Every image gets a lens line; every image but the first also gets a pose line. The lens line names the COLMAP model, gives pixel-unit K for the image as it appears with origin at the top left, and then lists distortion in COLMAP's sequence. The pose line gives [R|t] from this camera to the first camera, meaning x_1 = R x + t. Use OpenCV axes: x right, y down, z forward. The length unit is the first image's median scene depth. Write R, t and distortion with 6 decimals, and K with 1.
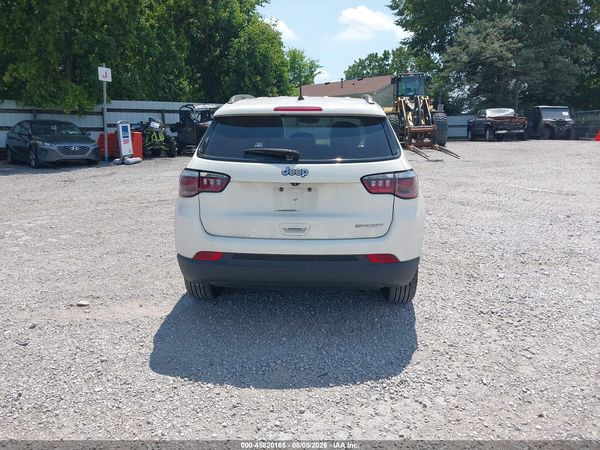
lens RADIAL K [[478.3, 0, 299.7], [0, 478.3, 220.7], [0, 0, 1]] dist [0.022417, -0.026683]
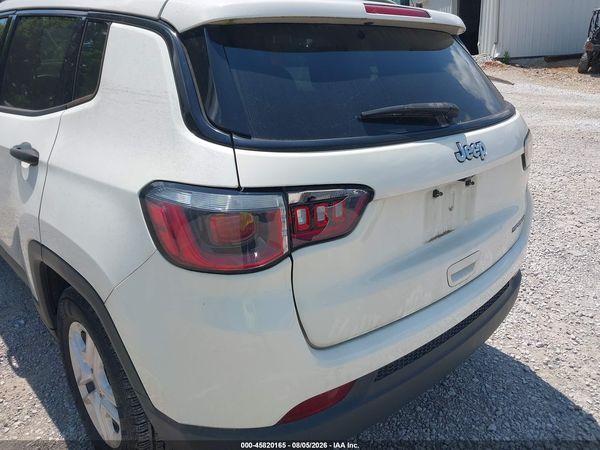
lens RADIAL K [[478.3, 0, 301.5], [0, 478.3, 229.1], [0, 0, 1]] dist [0.022417, -0.026683]
pose [[0.699919, -0.253389, 0.667762, -0.430790], [0.154179, 0.966511, 0.205148, -0.144241], [-0.697382, -0.040632, 0.715547, 0.751748]]
